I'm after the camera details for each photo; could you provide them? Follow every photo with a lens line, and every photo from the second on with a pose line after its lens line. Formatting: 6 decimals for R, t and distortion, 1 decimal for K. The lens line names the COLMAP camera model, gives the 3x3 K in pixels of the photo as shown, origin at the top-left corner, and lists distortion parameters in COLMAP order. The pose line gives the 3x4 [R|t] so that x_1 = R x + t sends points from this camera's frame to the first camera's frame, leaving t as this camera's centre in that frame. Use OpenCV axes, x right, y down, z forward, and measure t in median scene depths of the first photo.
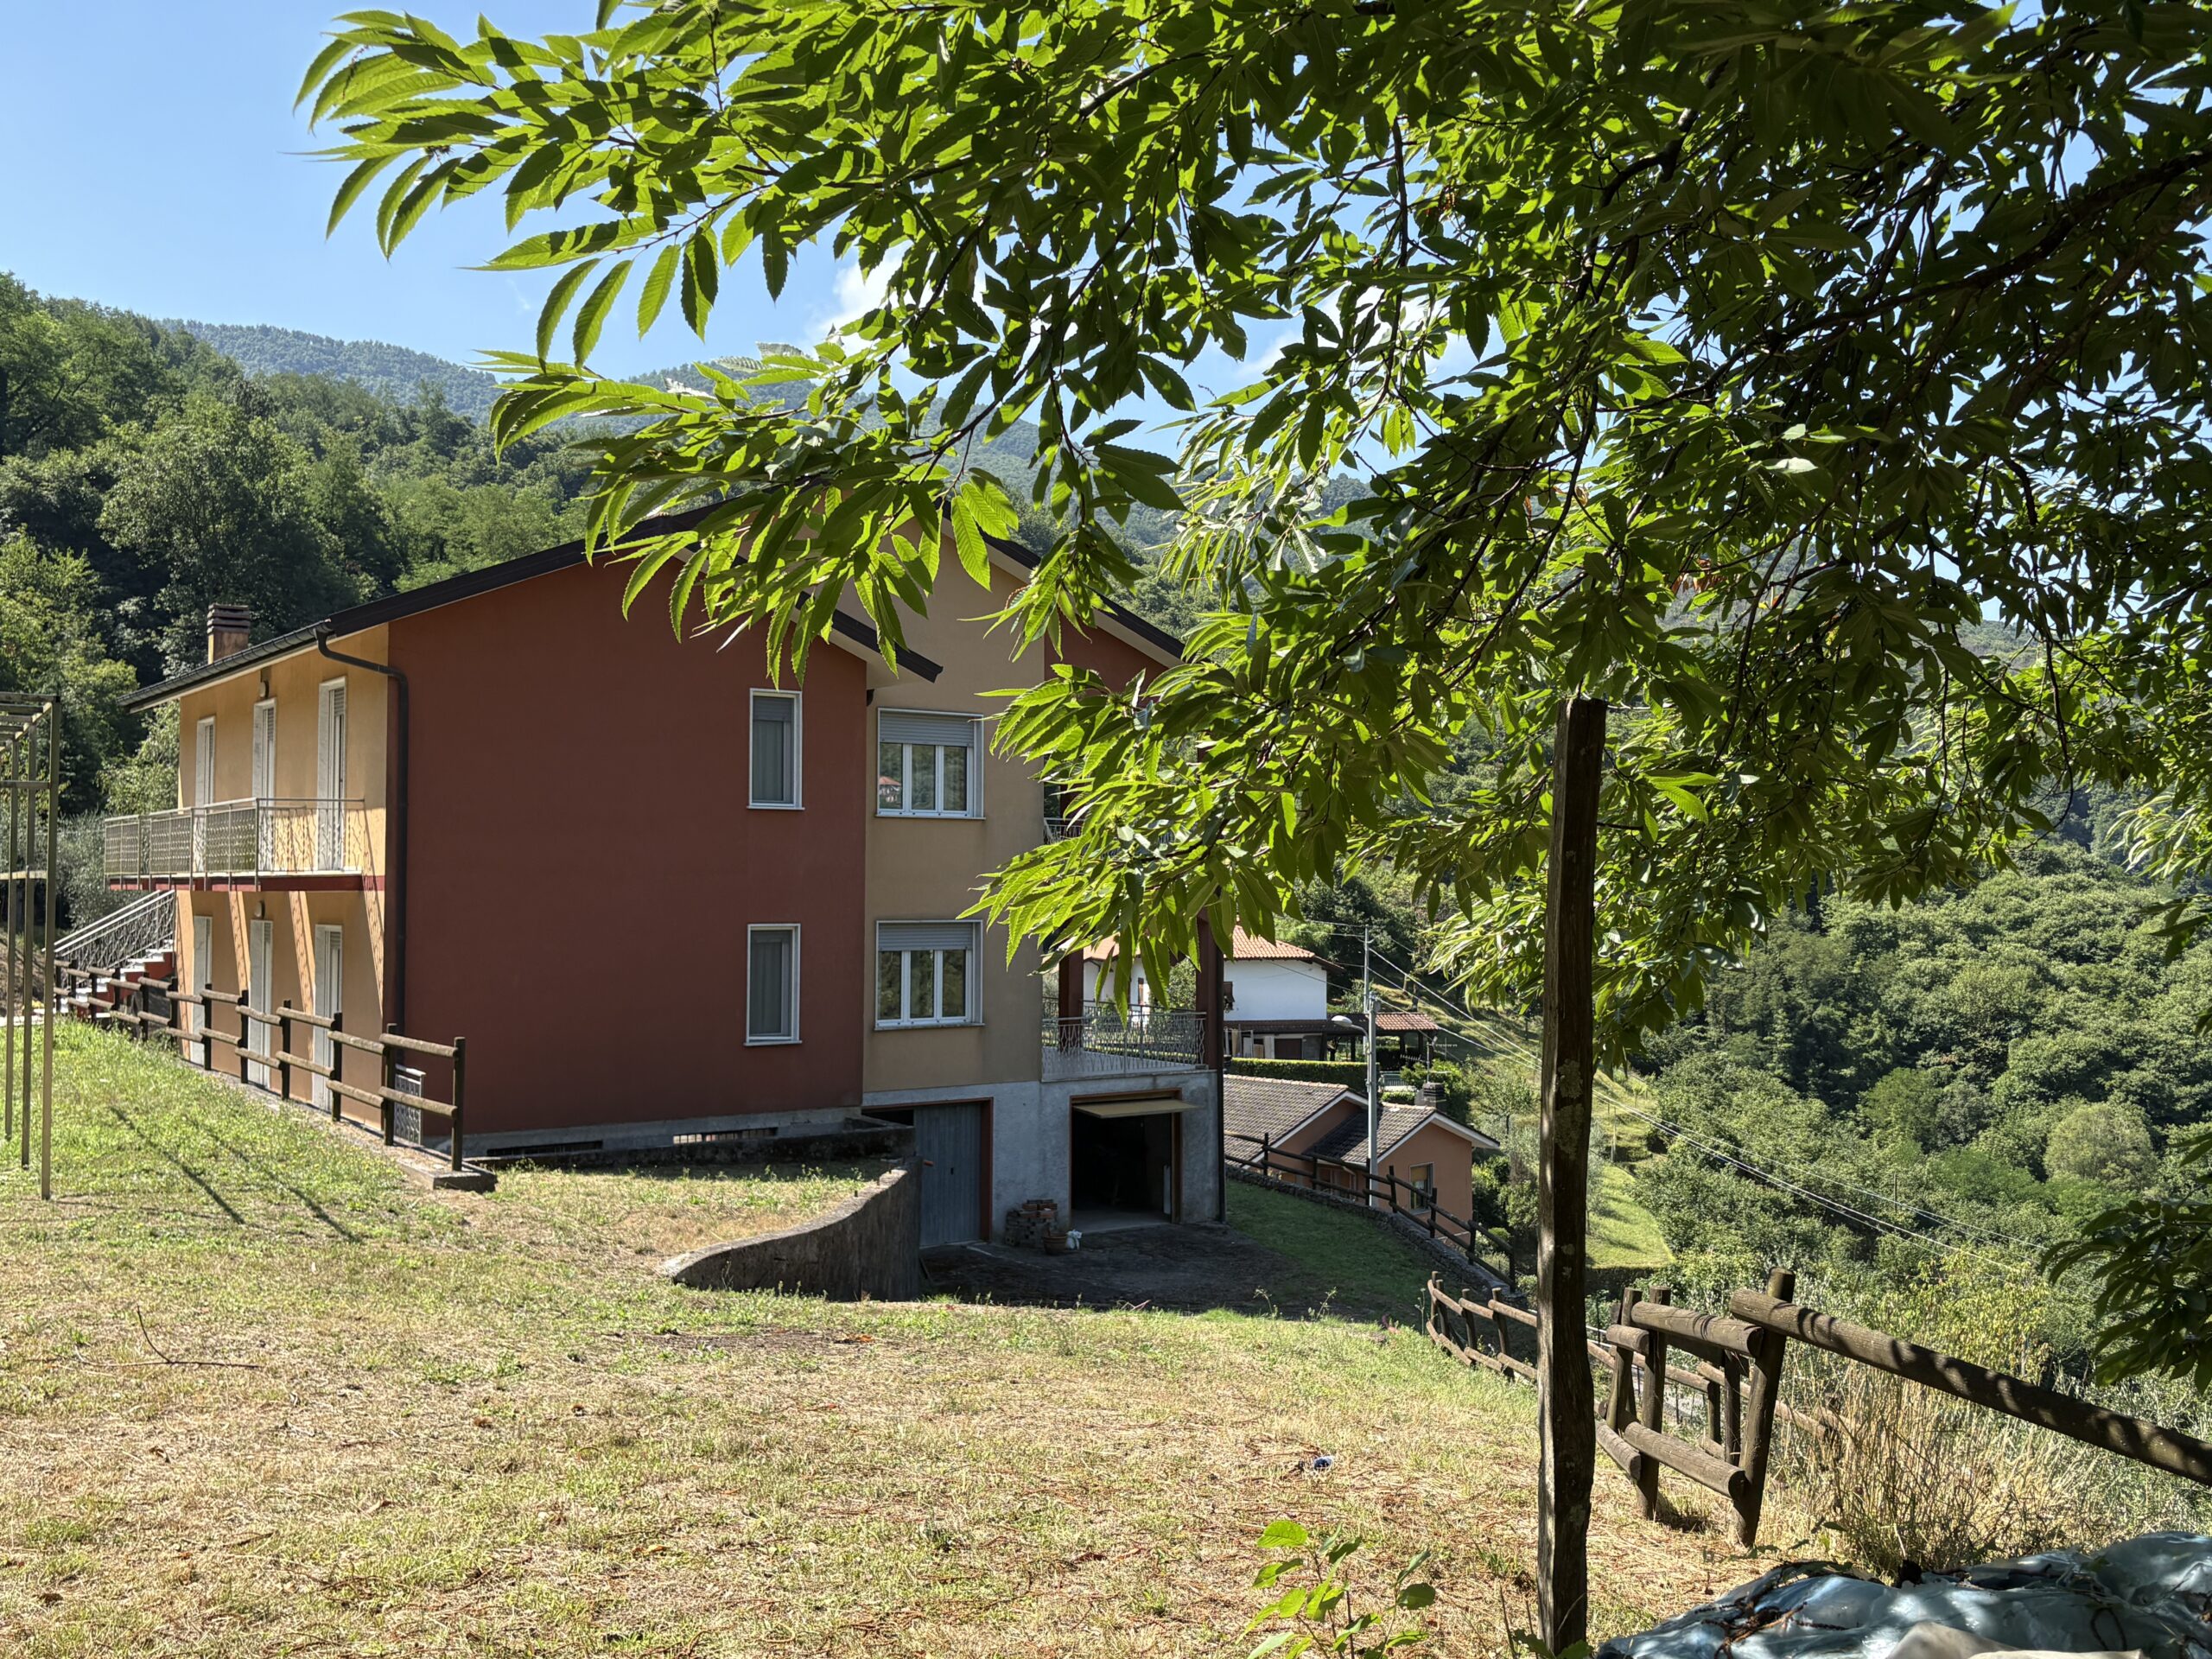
lens RADIAL K [[1997.5, 0, 1106.6], [0, 1997.5, 824.8], [0, 0, 1]] dist [0.018333, 0.003471]
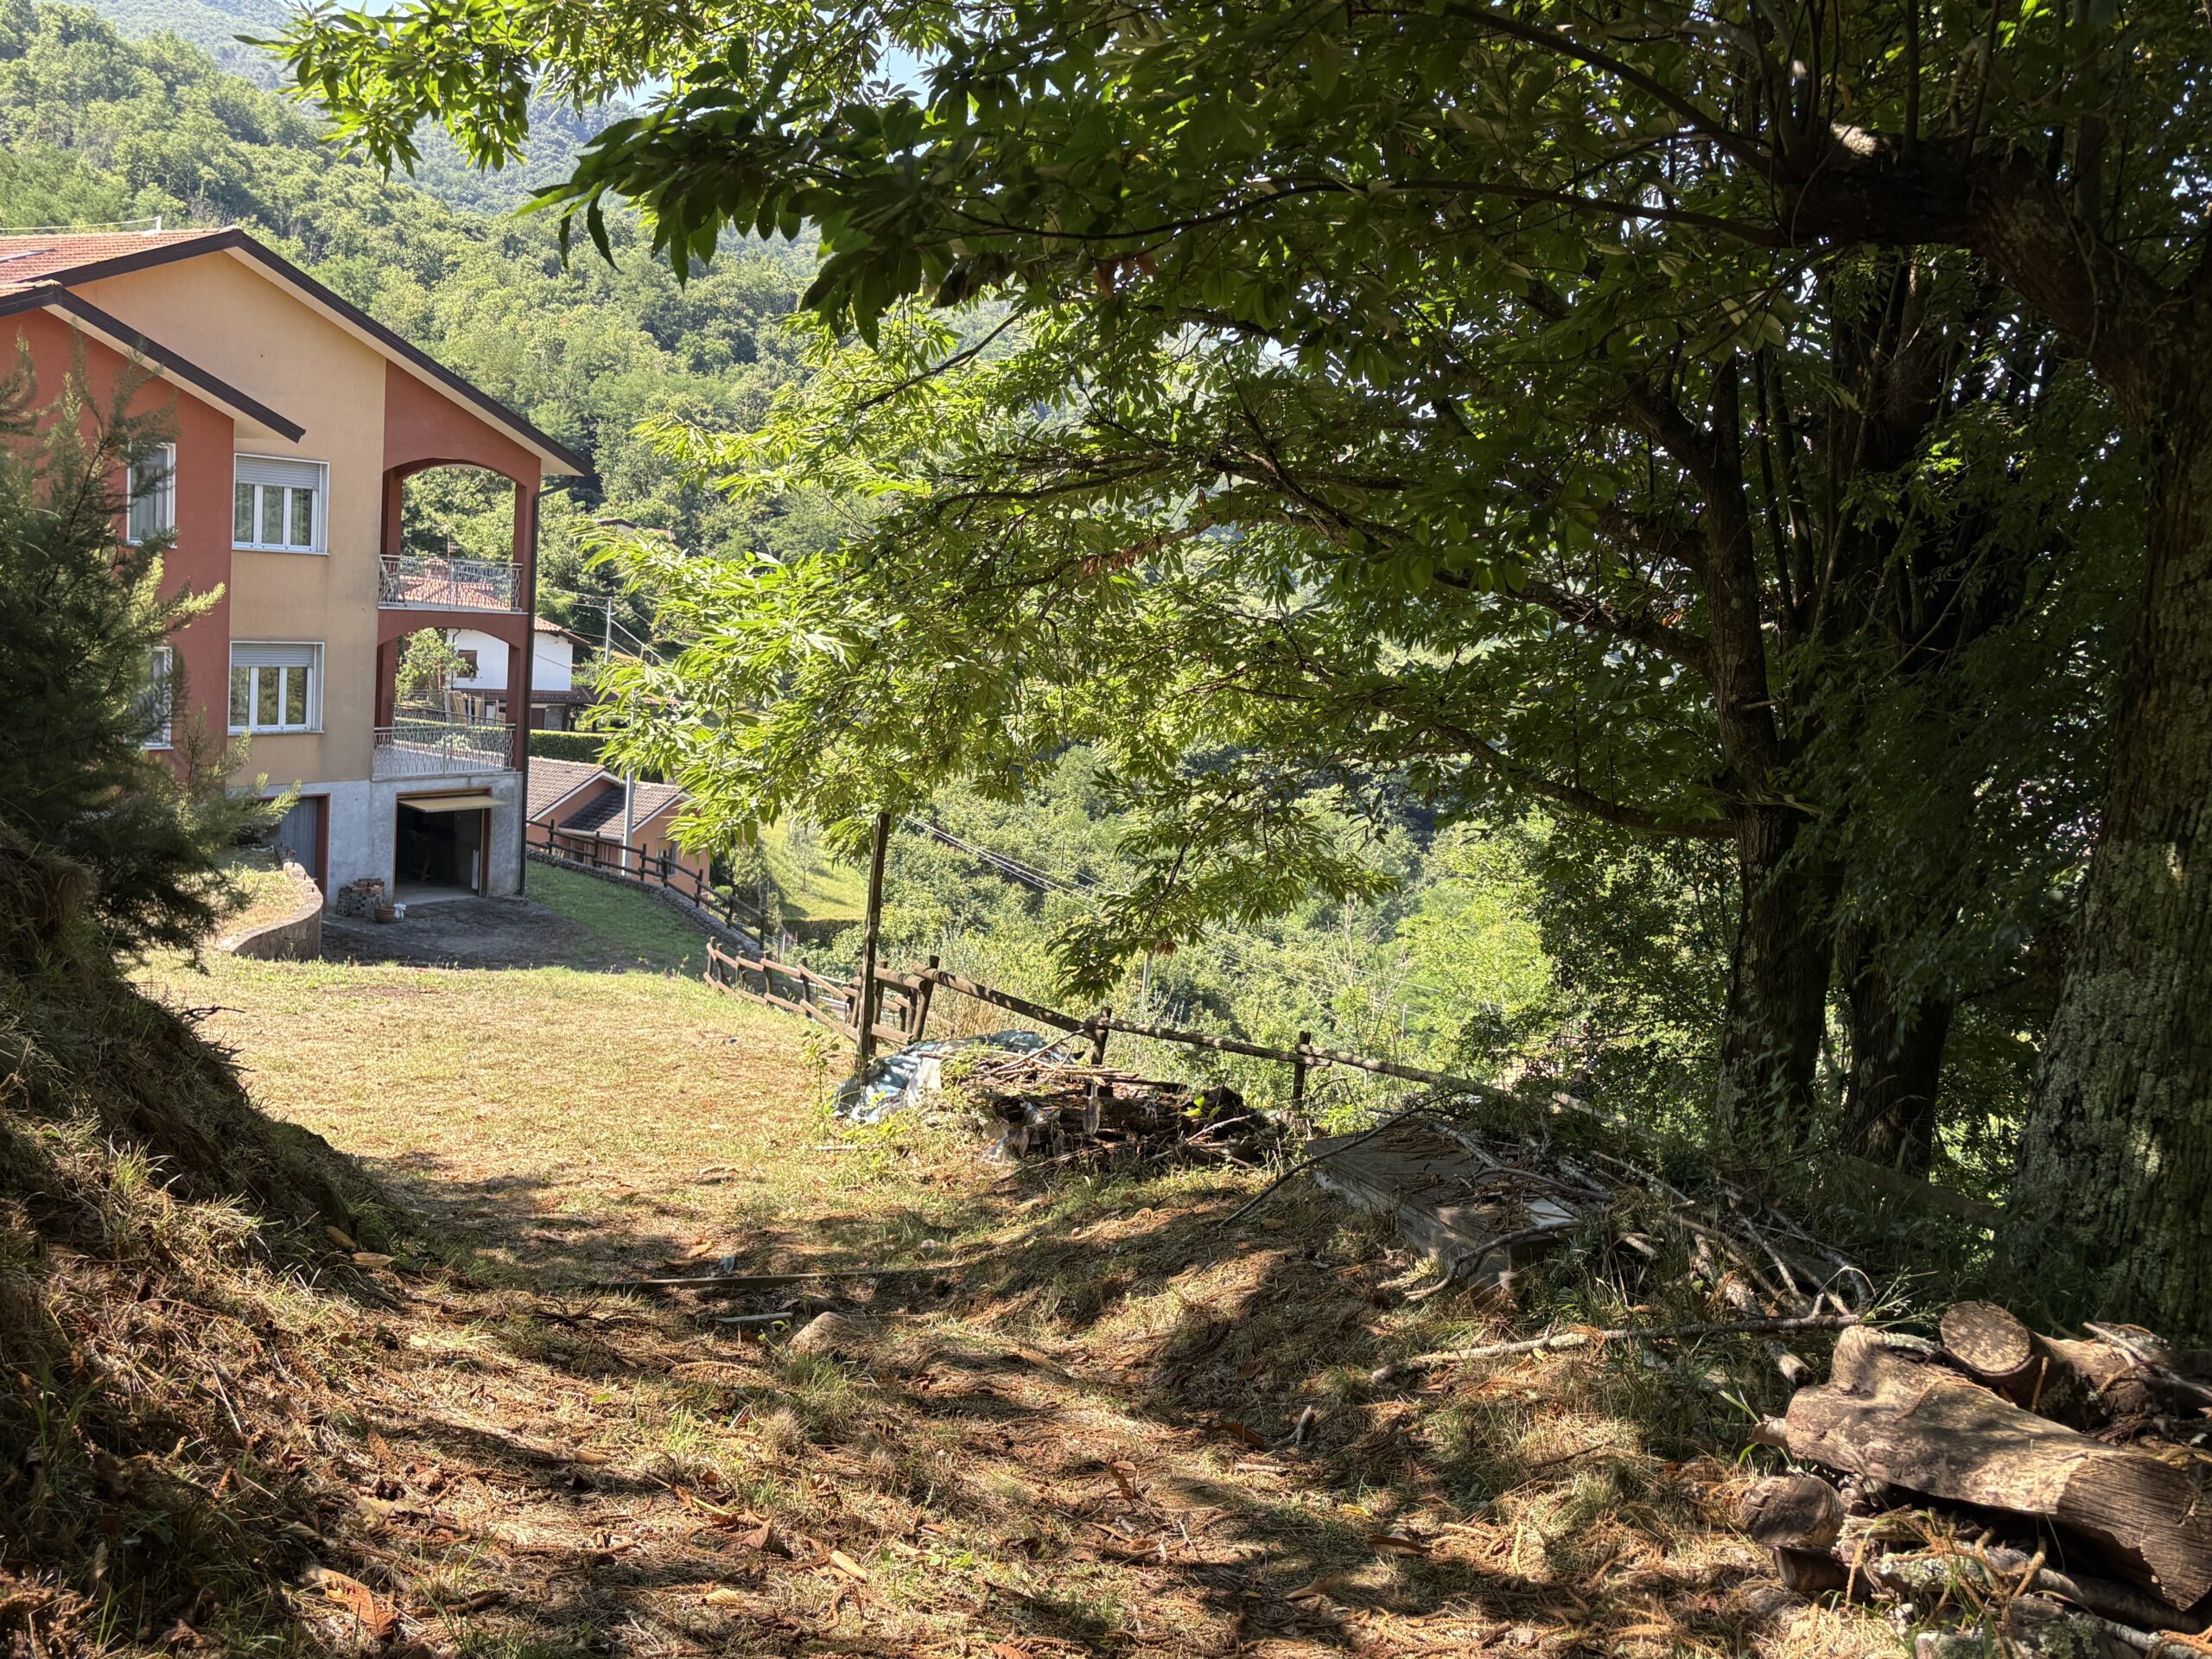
lens RADIAL K [[1976.2, 0, 1159.6], [0, 1976.2, 828.0], [0, 0, 1]] dist [0.000997, -0.008922]
pose [[0.915430, 0.018298, 0.402061, -0.017505], [-0.087661, 0.984048, 0.154806, -0.015096], [-0.392815, -0.176959, 0.902431, -0.057260]]
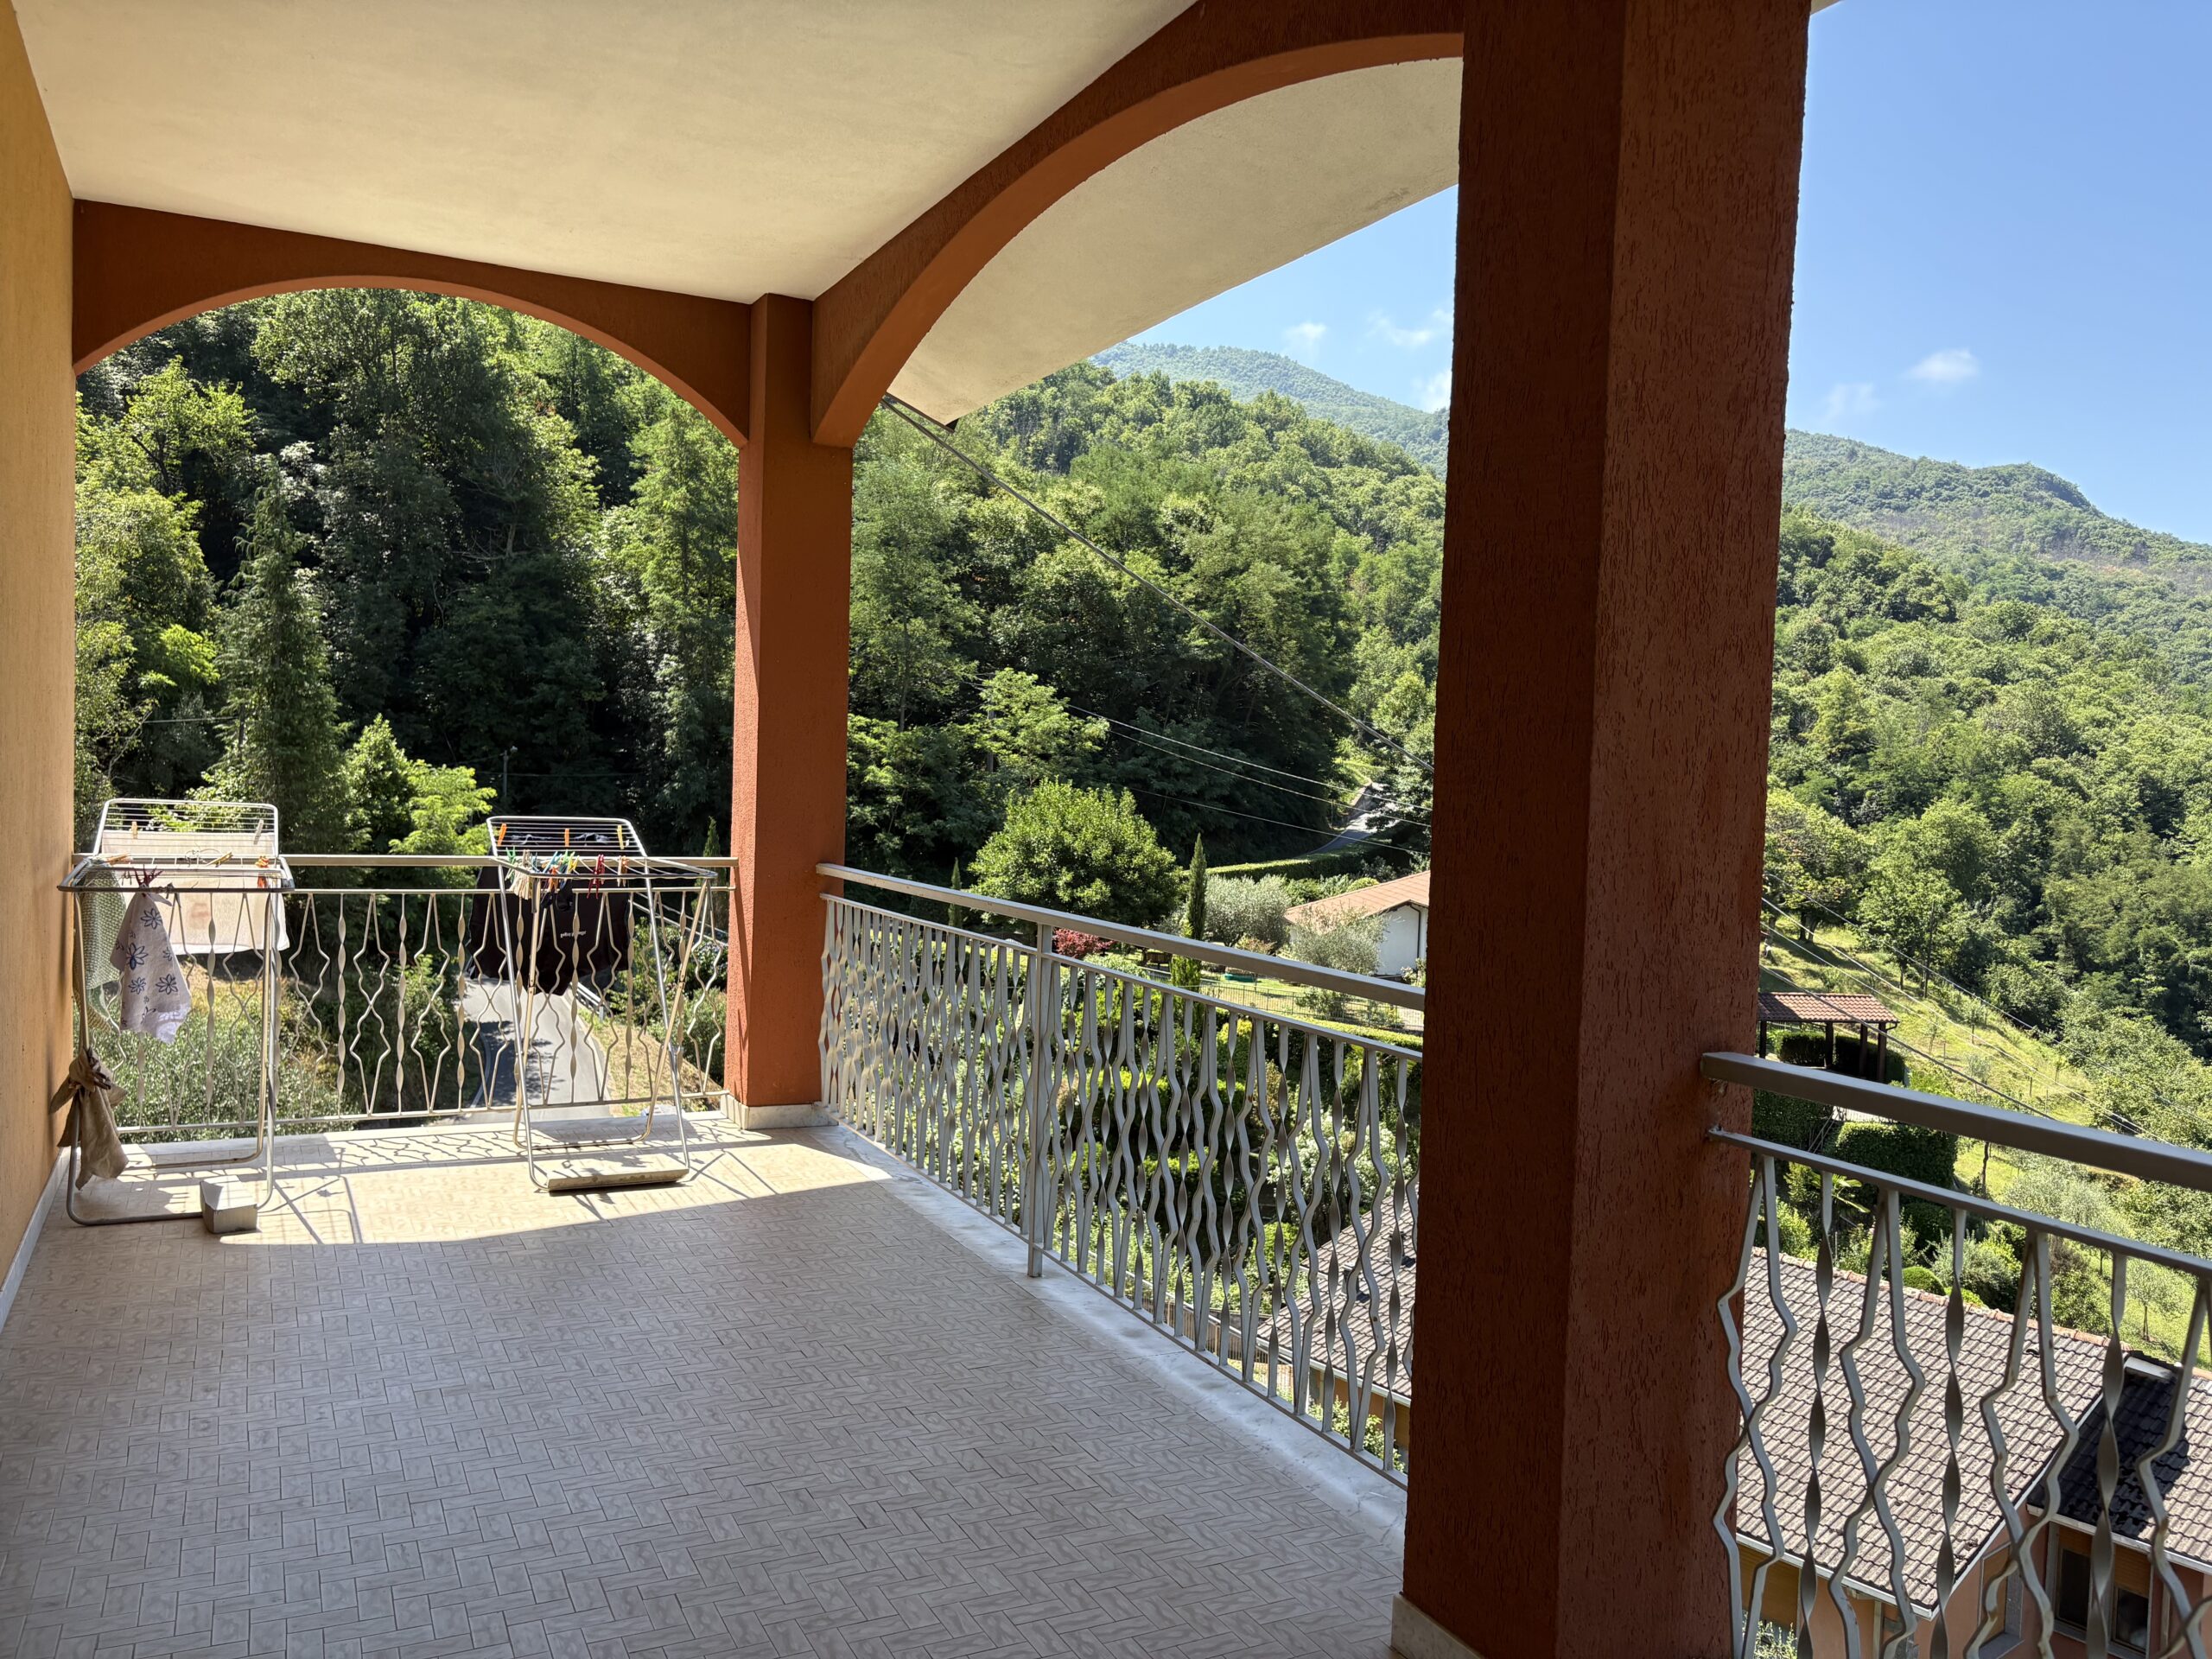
lens RADIAL K [[1672.3, 0, 1111.3], [0, 1672.3, 835.8], [0, 0, 1]] dist [0.049963, -0.033707]
pose [[0.989010, 0.031415, -0.144470, -0.025002], [-0.021423, 0.997303, 0.070203, -0.002423], [0.146286, -0.066336, 0.987016, 0.277544]]
